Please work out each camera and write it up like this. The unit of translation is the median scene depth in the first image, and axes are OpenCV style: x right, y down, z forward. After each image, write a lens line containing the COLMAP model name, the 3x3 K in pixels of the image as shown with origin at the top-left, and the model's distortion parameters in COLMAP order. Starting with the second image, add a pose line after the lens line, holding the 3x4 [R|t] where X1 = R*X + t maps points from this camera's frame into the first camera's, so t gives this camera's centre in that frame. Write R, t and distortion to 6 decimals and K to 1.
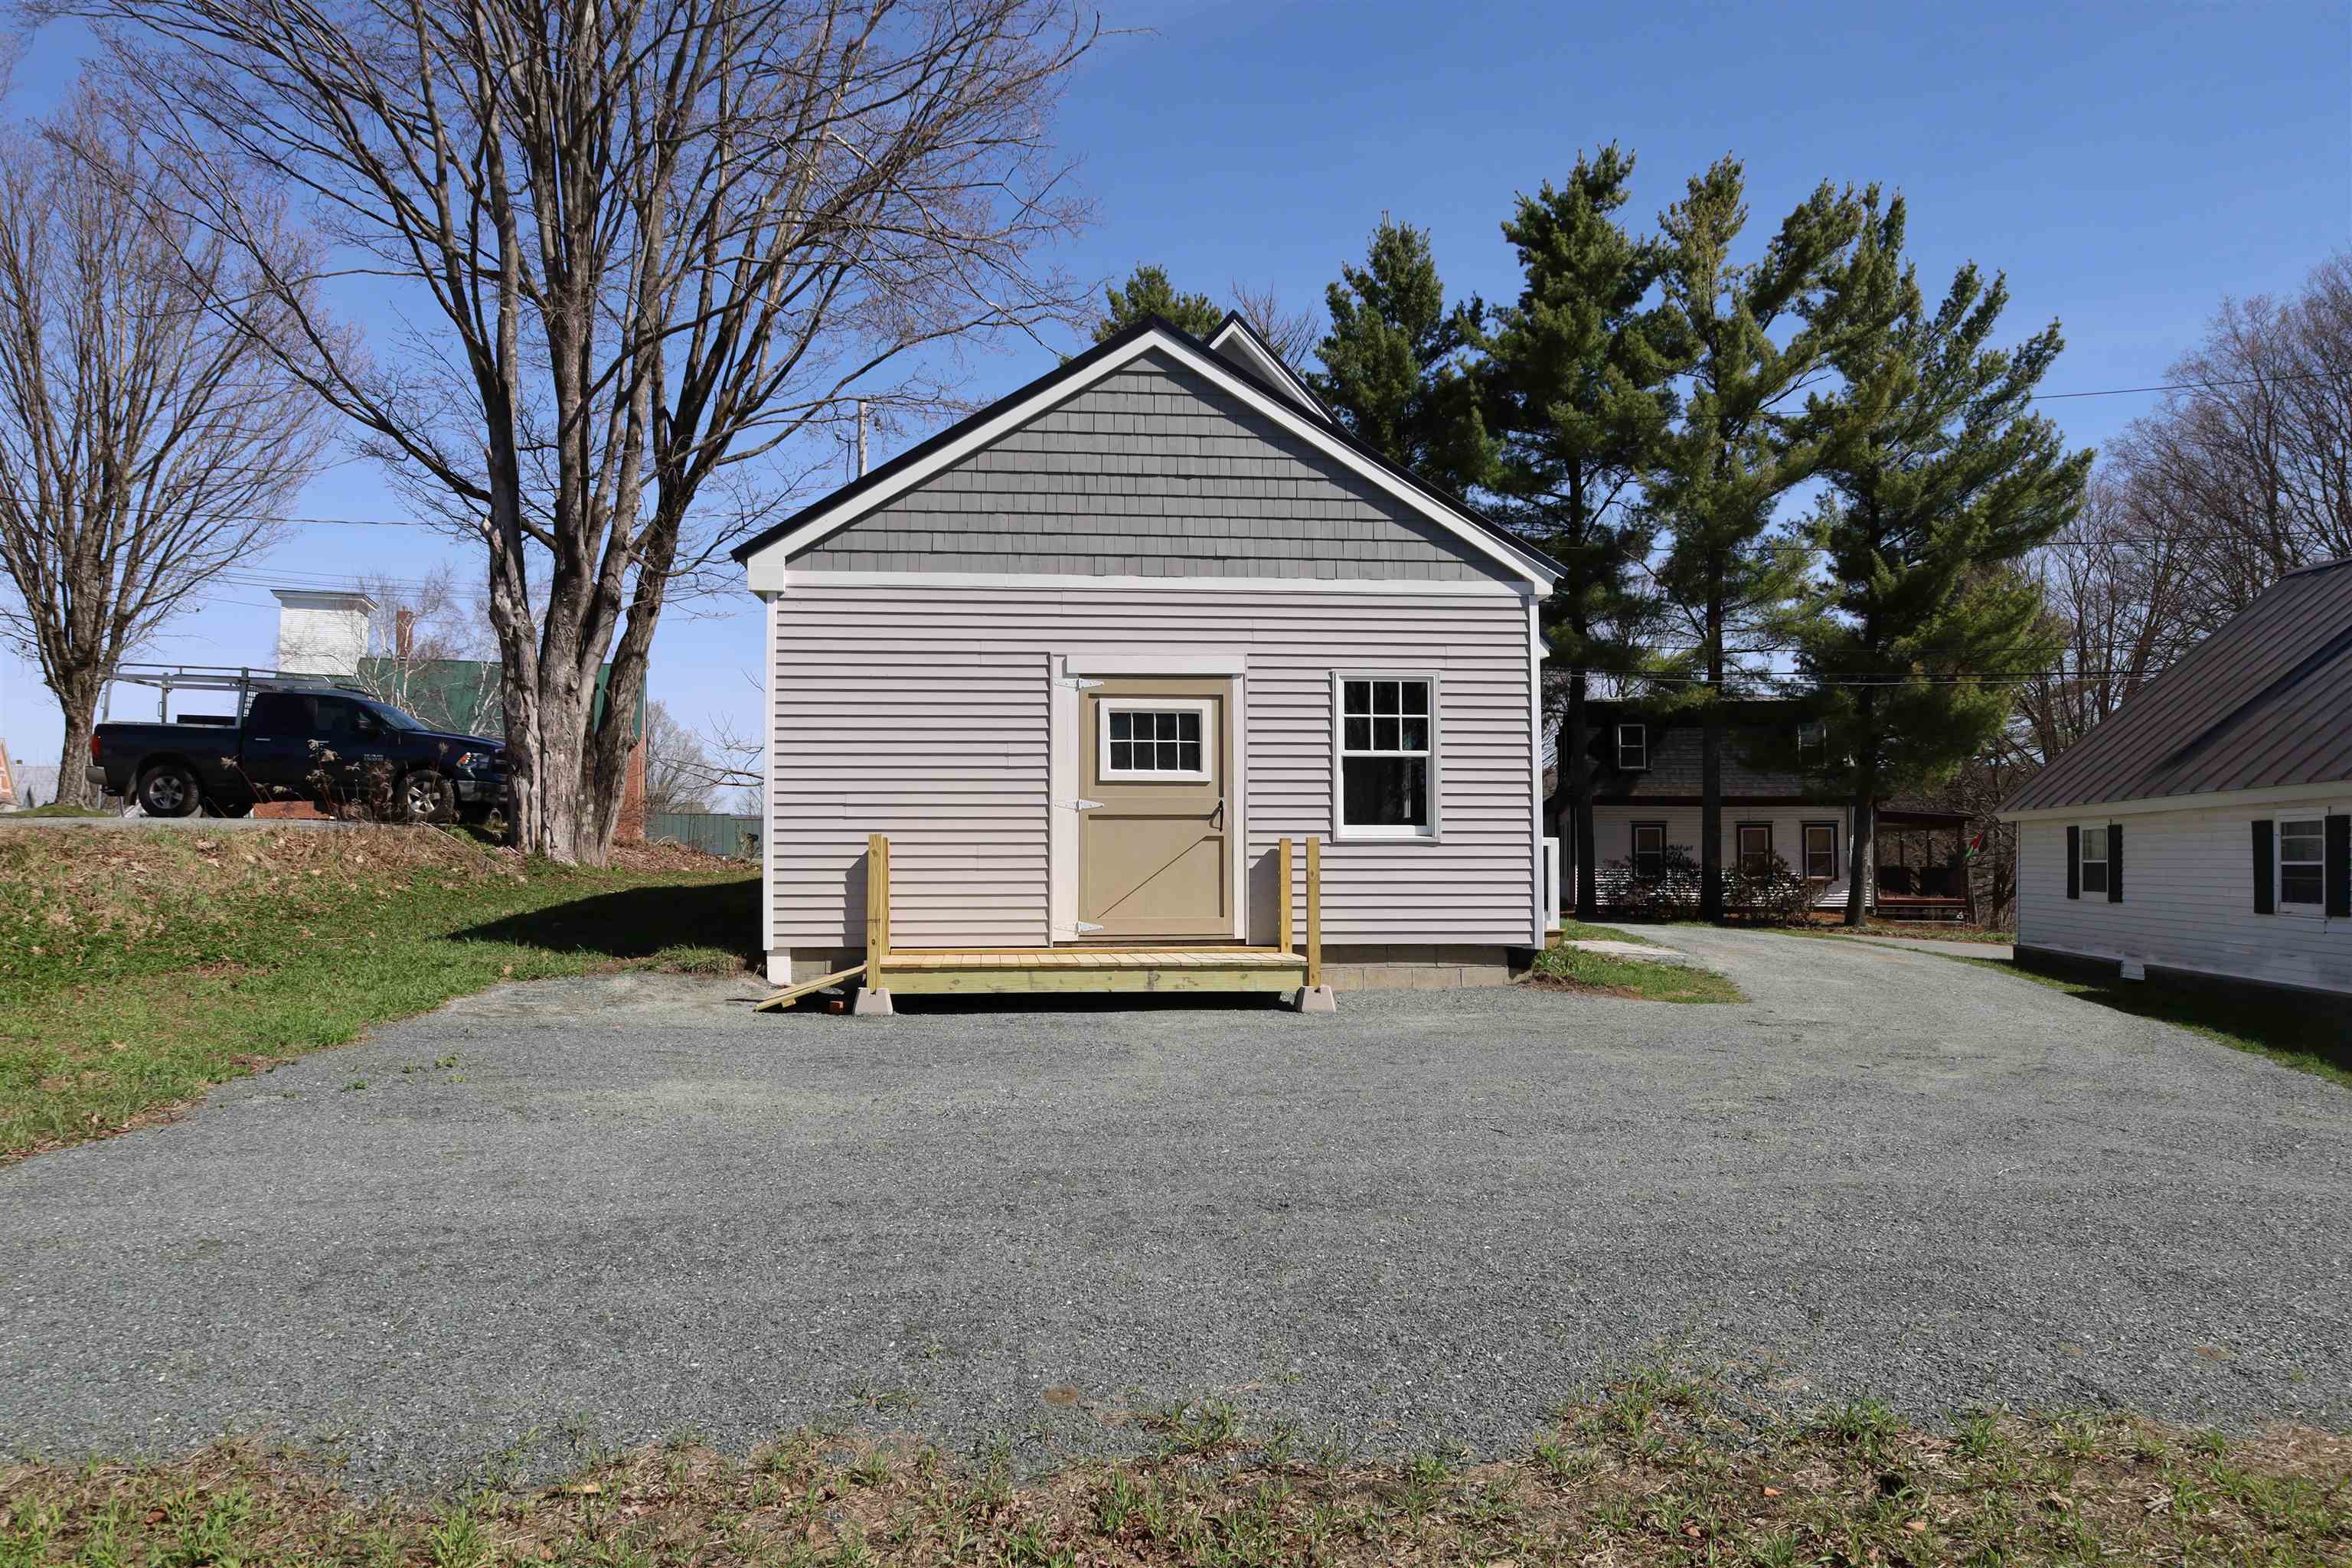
lens RADIAL K [[1609.5, 0, 1186.5], [0, 1609.5, 780.9], [0, 0, 1]] dist [-0.014907, 0.000479]
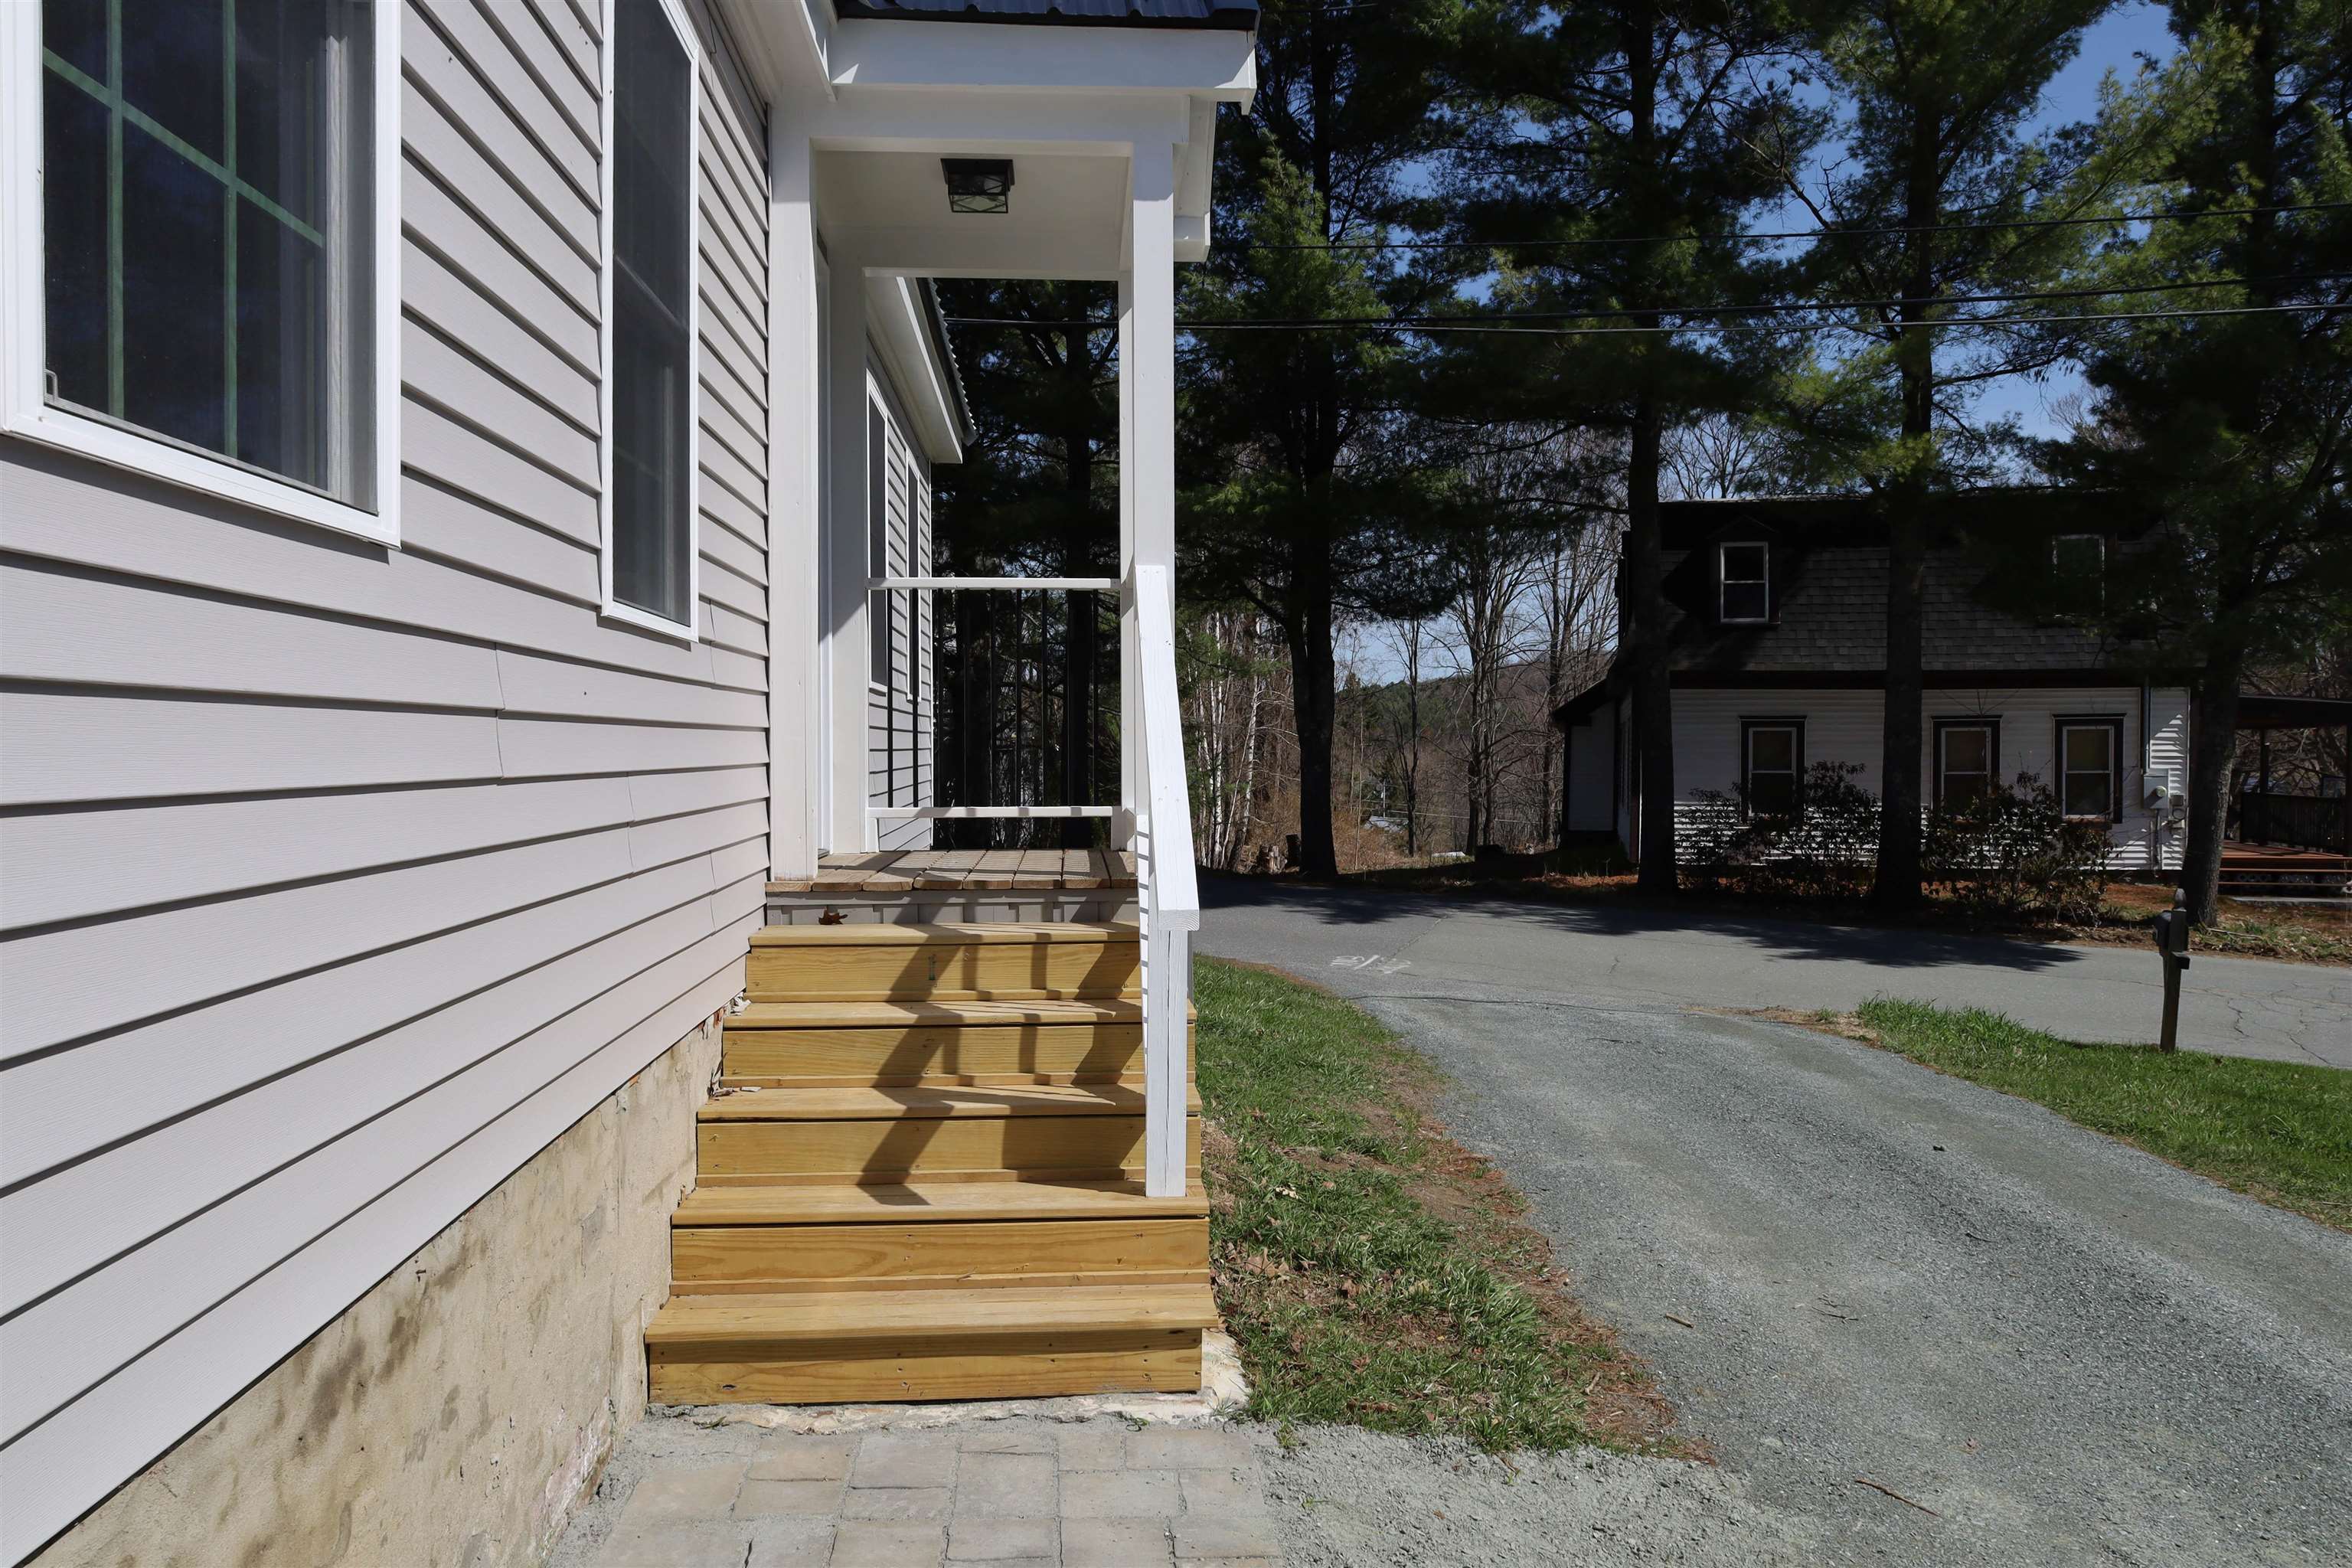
lens RADIAL K [[1725.2, 0, 1164.6], [0, 1725.2, 778.5], [0, 0, 1]] dist [-0.007908, -0.004369]
pose [[0.999219, -0.006791, -0.038937, 0.106319], [0.009437, 0.997628, 0.068190, 0.003973], [0.038382, -0.068504, 0.996912, 0.420443]]
